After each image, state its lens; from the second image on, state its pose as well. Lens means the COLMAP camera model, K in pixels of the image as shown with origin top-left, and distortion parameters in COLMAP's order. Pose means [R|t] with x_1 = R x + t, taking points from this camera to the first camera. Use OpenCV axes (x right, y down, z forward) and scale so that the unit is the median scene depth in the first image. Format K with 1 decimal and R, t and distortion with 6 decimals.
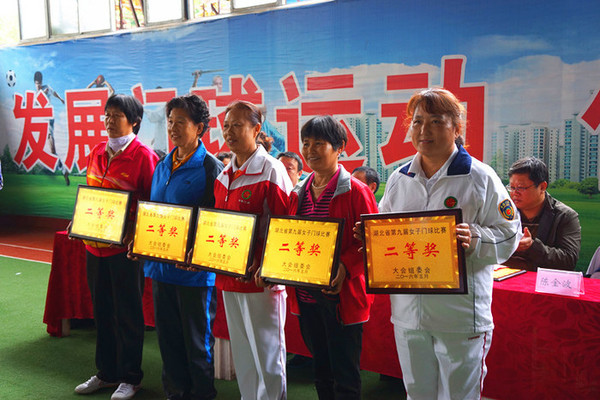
lens RADIAL K [[736.5, 0, 300.0], [0, 736.5, 200.0], [0, 0, 1]] dist [0.061288, 0.101004]
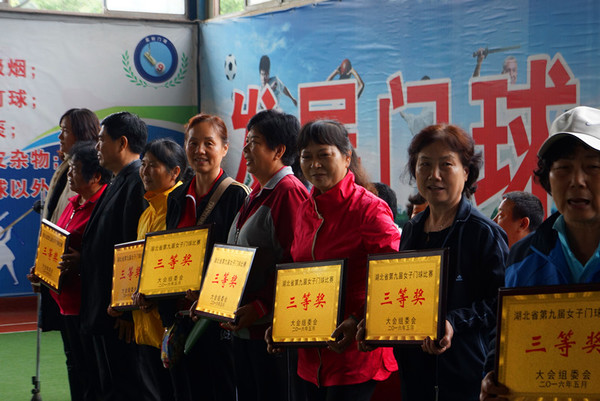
lens RADIAL K [[1367.9, 0, 300.0], [0, 1367.9, 200.5], [0, 0, 1]] dist [0.019856, 2.443800]
pose [[0.929503, 0.014571, -0.368527, 0.116122], [-0.033644, 0.998403, -0.045384, 0.001919], [0.367277, 0.054583, 0.928509, -0.064397]]
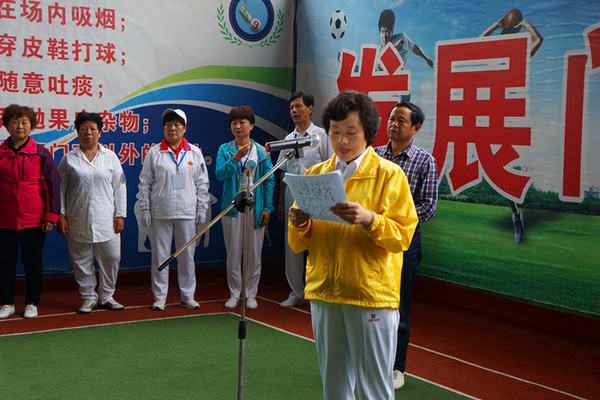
lens RADIAL K [[1069.9, 0, 300.0], [0, 1069.9, 200.0], [0, 0, 1]] dist [0.308921, 0.181787]
pose [[0.940177, 0.046203, -0.337538, -0.144828], [-0.050843, 0.998695, -0.004913, -0.024214], [0.336871, 0.021780, 0.941299, 0.235339]]
